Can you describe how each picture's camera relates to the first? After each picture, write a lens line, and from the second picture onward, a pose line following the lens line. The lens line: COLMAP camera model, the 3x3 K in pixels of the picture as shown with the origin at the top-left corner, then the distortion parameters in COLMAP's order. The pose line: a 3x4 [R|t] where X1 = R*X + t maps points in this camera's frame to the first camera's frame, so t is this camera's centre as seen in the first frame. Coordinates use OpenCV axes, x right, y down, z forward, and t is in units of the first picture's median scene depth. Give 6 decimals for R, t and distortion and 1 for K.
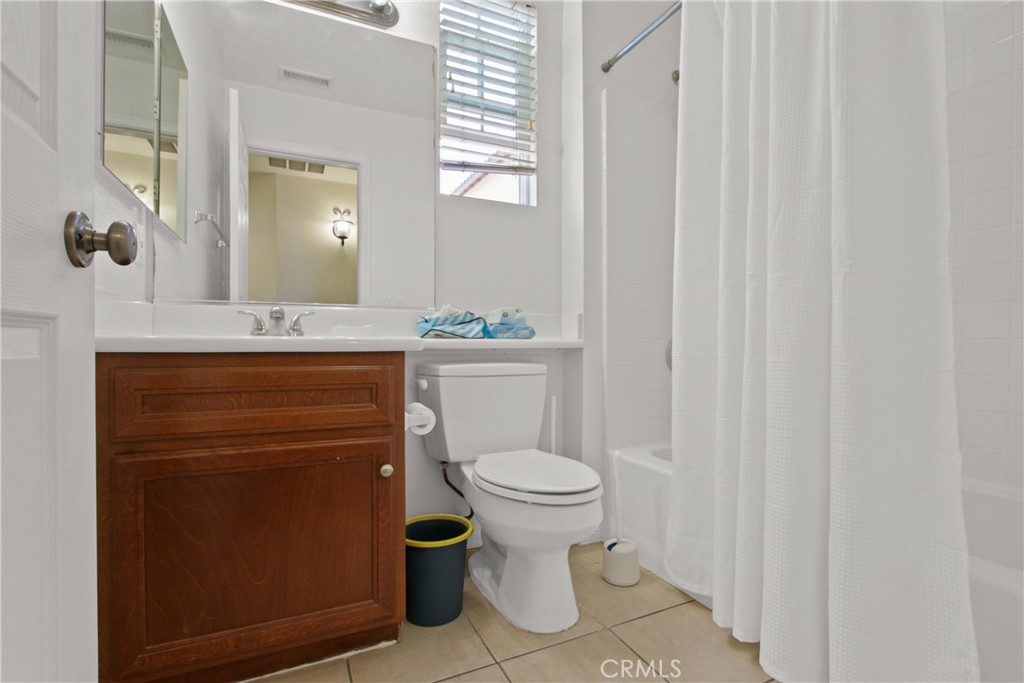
lens RADIAL K [[475.0, 0, 511.8], [0, 475.0, 337.9], [0, 0, 1]] dist [-0.023183, 0.000294]
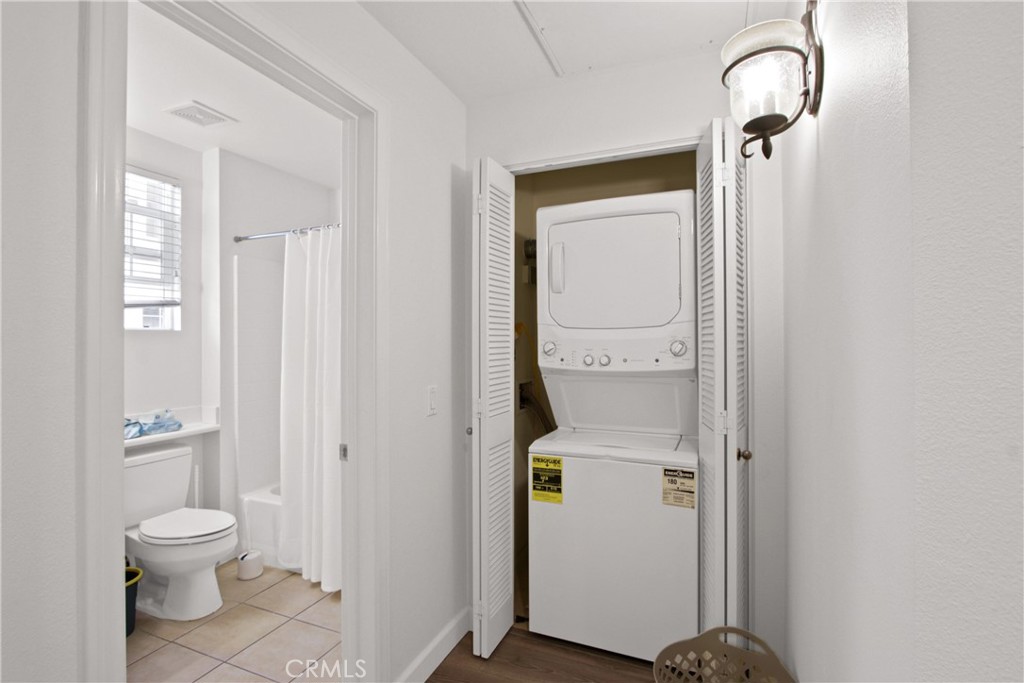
lens RADIAL K [[475.0, 0, 511.8], [0, 475.0, 337.9], [0, 0, 1]] dist [-0.023183, 0.000294]
pose [[0.747146, -0.003992, 0.664648, -0.154474], [0.004653, 0.999989, 0.000775, -0.284649], [-0.664644, 0.002514, 0.747156, -0.751451]]
